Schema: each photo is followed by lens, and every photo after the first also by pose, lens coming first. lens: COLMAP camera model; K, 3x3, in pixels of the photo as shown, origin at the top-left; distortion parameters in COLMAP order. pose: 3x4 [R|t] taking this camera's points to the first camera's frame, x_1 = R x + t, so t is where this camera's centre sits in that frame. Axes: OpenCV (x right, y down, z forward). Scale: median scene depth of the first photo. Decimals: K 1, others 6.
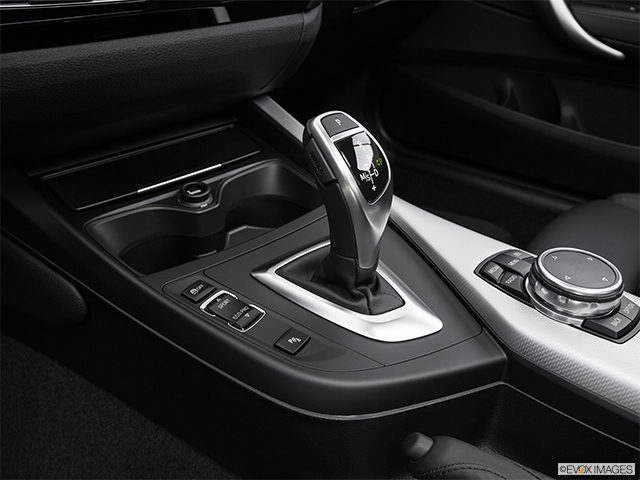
lens RADIAL K [[492.0, 0, 317.6], [0, 492.0, 239.4], [0, 0, 1]] dist [-0.017358, 0.000397]
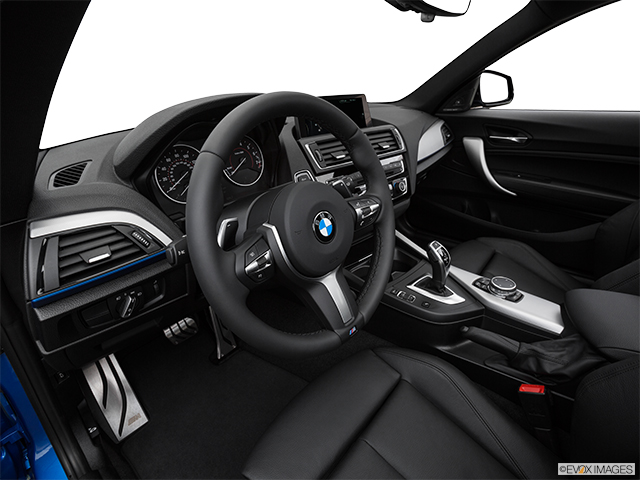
lens RADIAL K [[336.0, 0, 316.3], [0, 336.0, 239.6], [0, 0, 1]] dist [-0.012310, -0.001525]
pose [[0.999666, -0.021699, -0.014030, -0.743078], [0.020265, 0.995242, -0.095300, -0.042947], [0.016031, 0.094984, 0.995350, -1.394420]]
